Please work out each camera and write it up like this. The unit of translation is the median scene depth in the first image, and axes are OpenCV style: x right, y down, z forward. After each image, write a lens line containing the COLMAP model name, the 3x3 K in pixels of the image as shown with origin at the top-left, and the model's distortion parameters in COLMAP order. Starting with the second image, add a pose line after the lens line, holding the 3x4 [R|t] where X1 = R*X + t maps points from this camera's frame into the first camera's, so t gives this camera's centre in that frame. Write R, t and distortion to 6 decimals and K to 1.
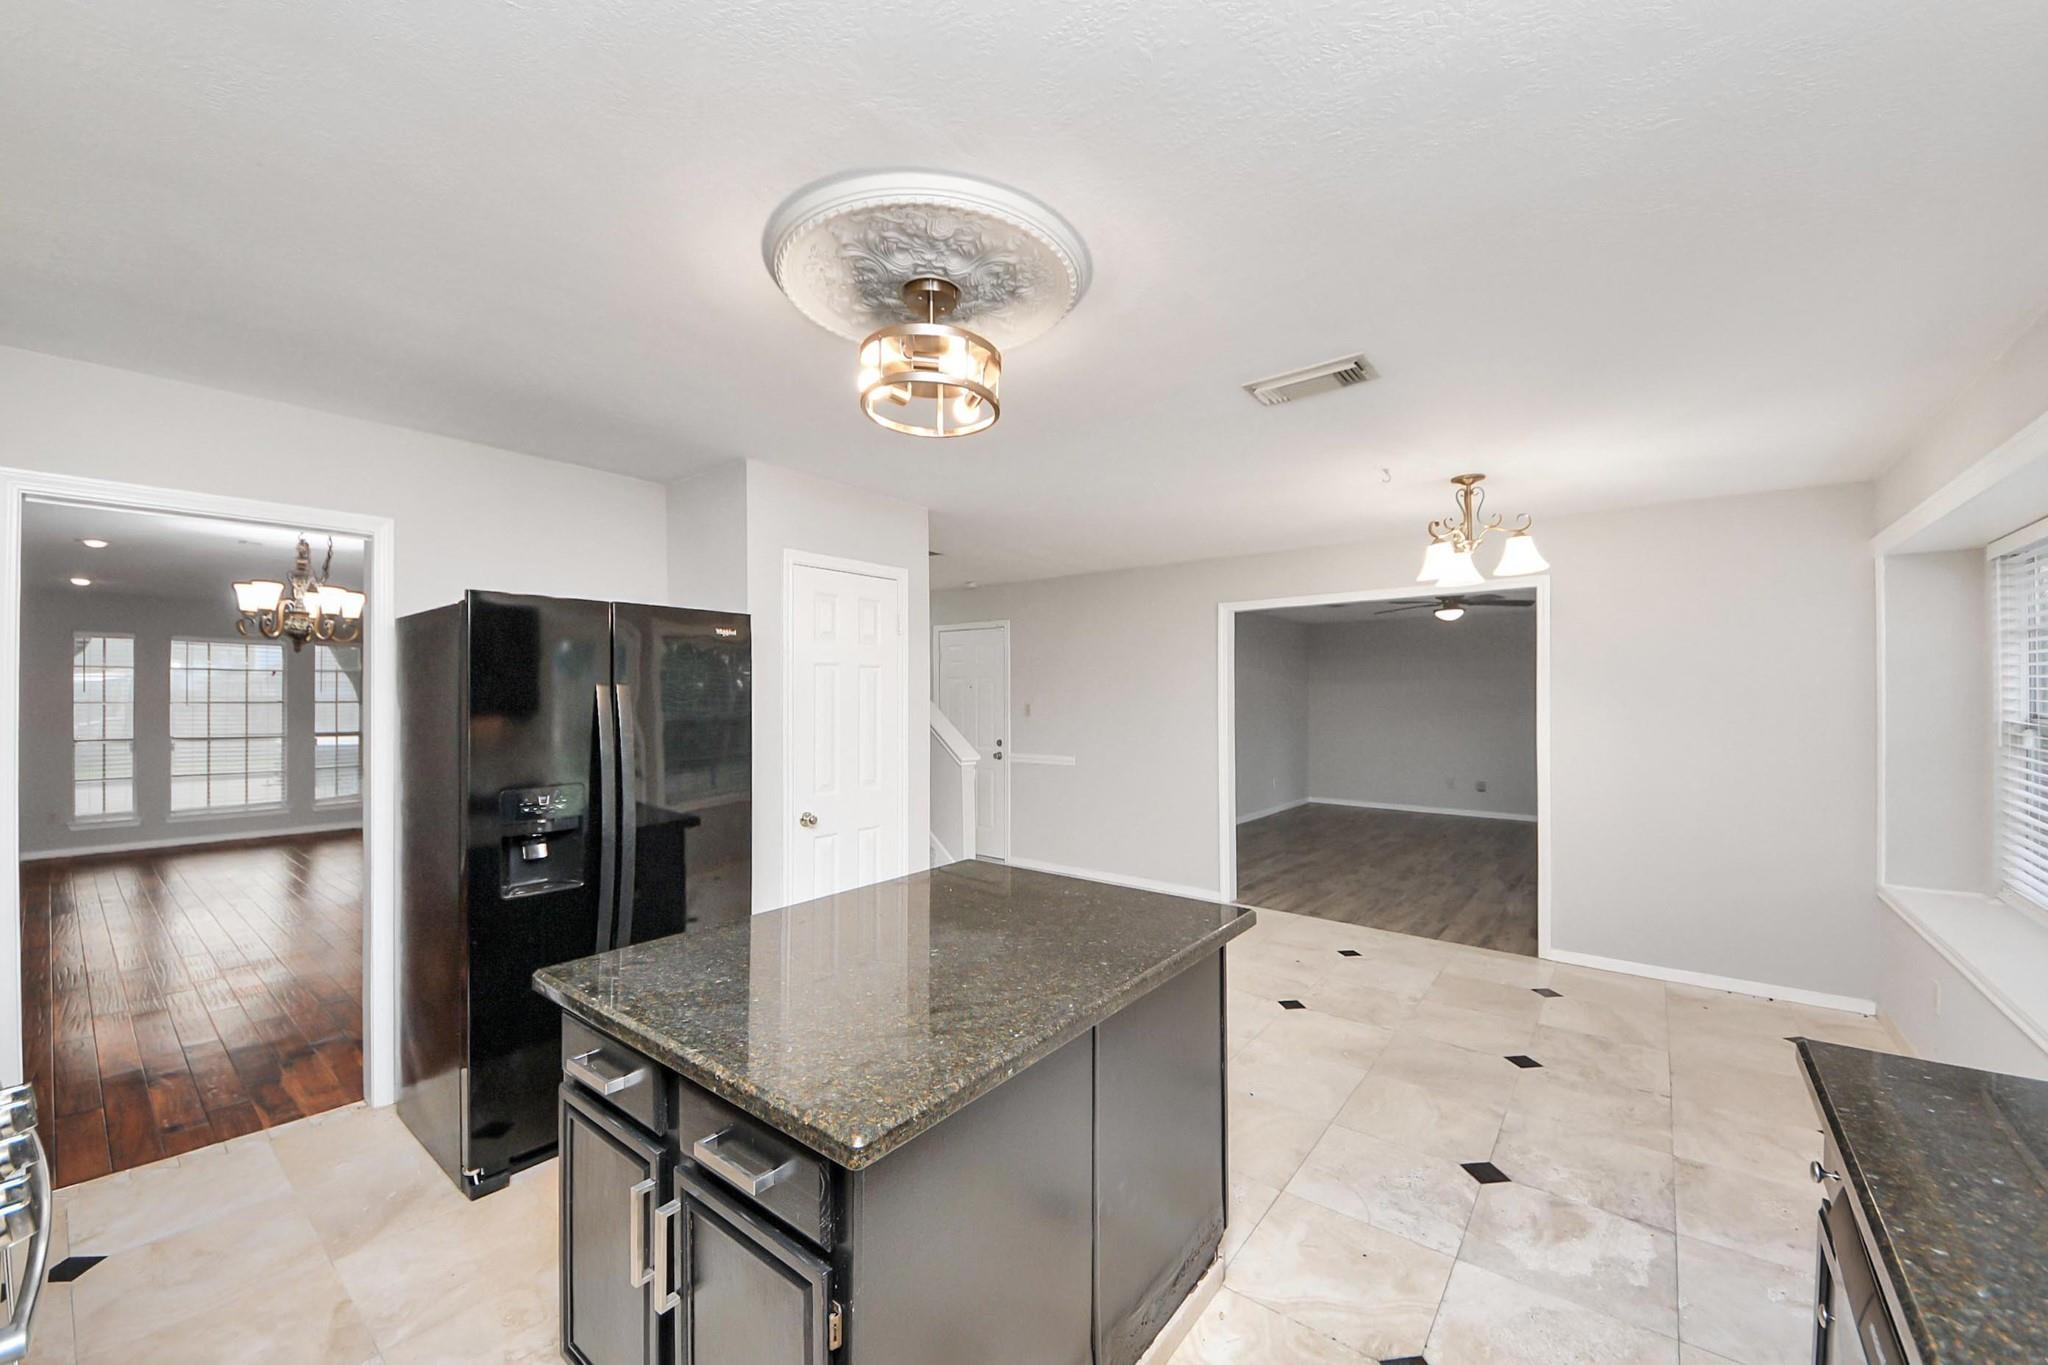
lens RADIAL K [[784.7, 0, 1025.7], [0, 784.7, 693.4], [0, 0, 1]] dist [0.014603, -0.000732]
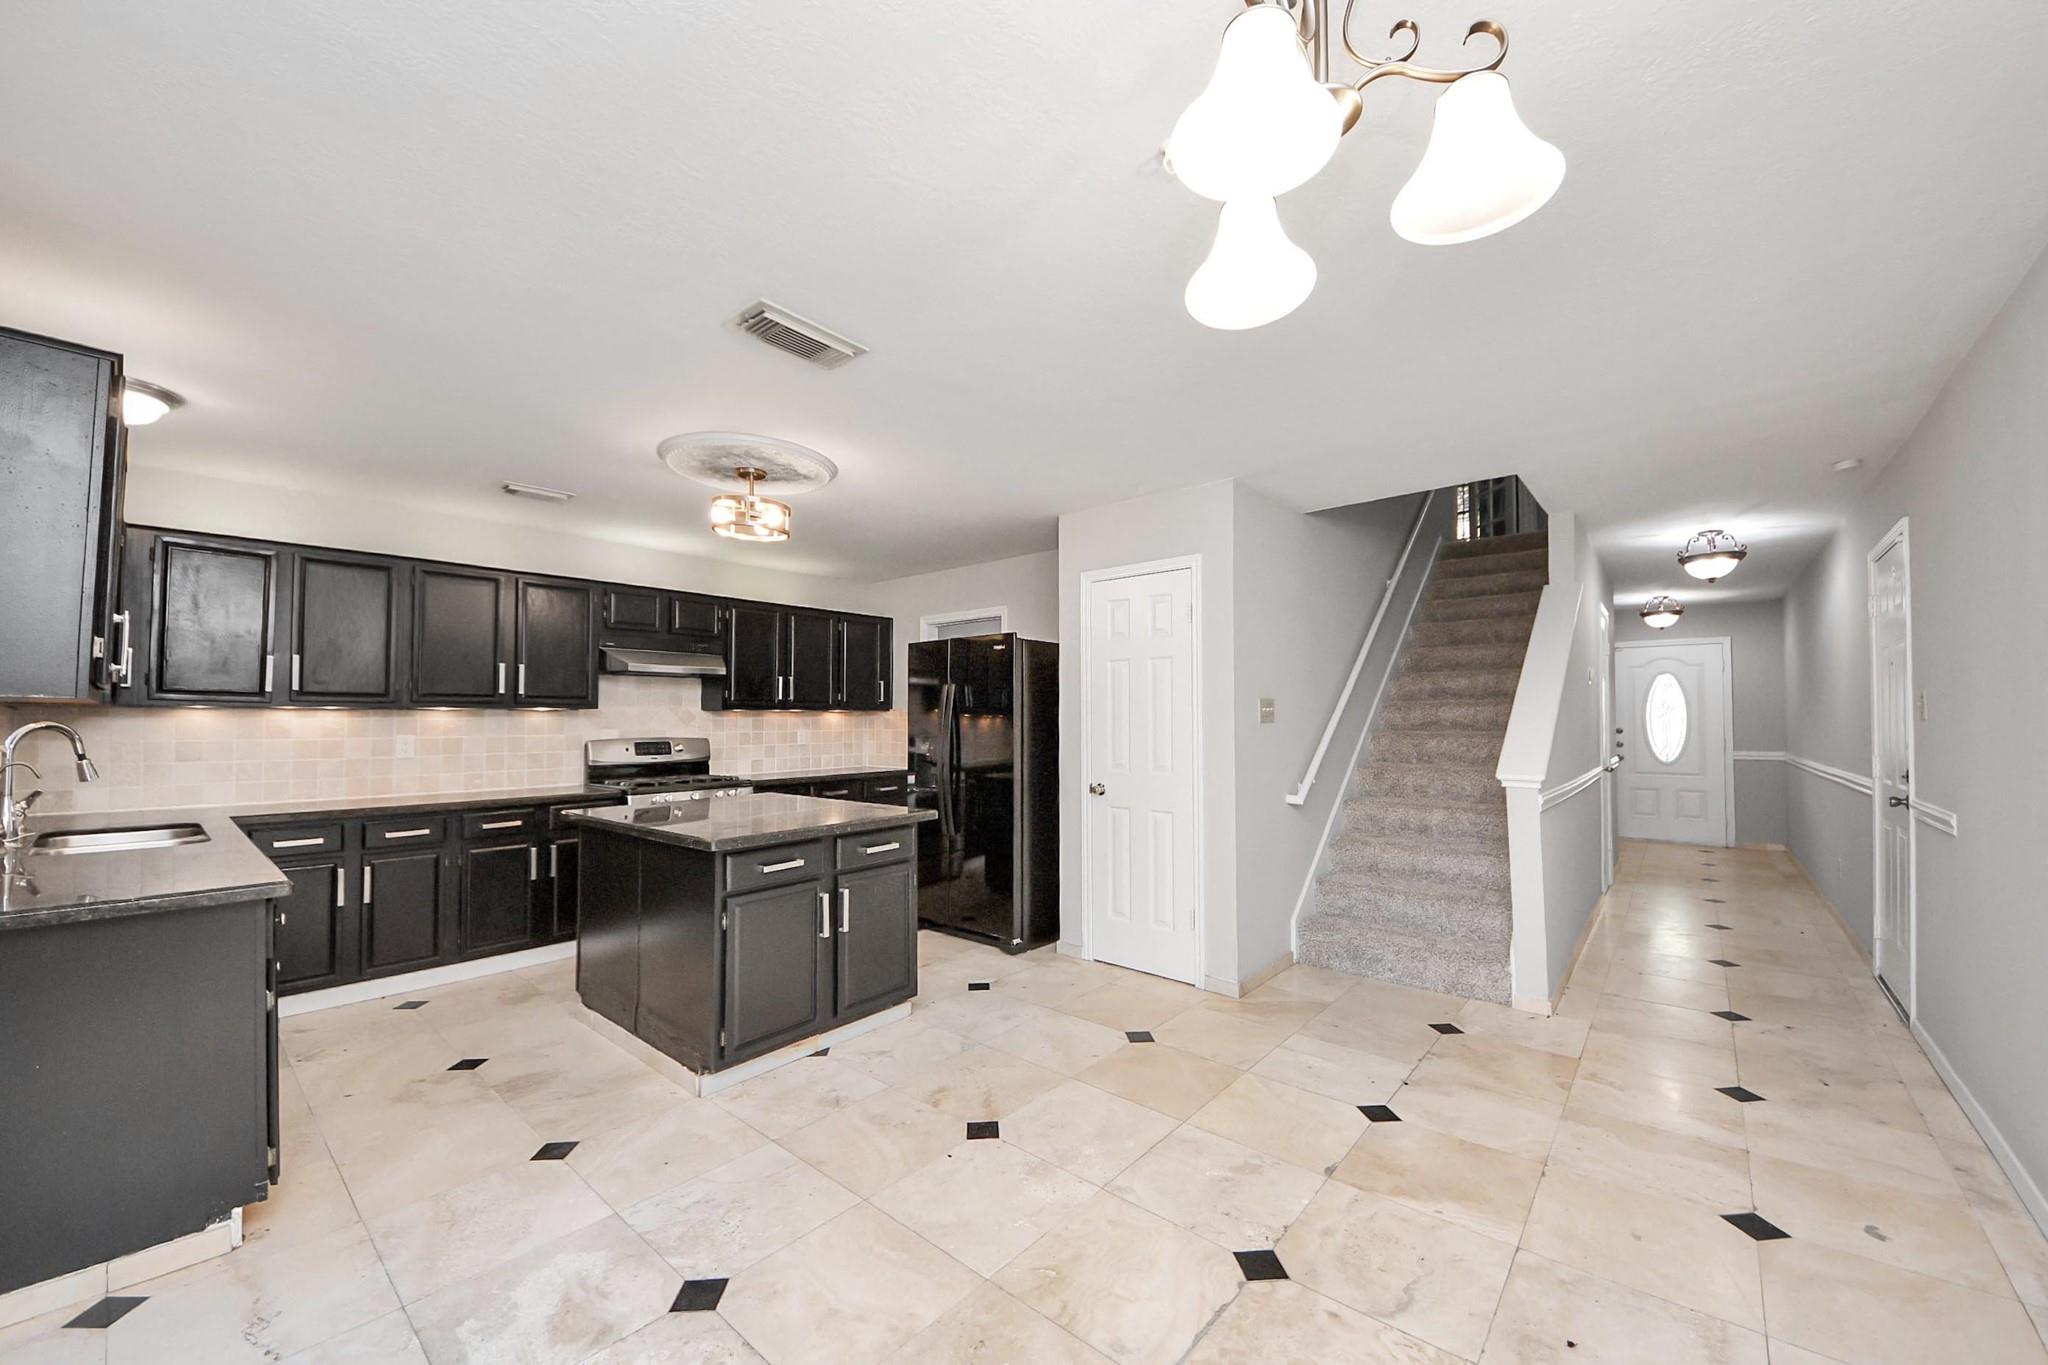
lens RADIAL K [[784.7, 0, 1024.9], [0, 784.7, 692.8], [0, 0, 1]] dist [0.014603, -0.000732]
pose [[-0.049520, -0.035268, -0.998150, 1.431823], [-0.000451, 0.999377, -0.035289, 0.083819], [0.998773, -0.001297, -0.049505, 1.456441]]
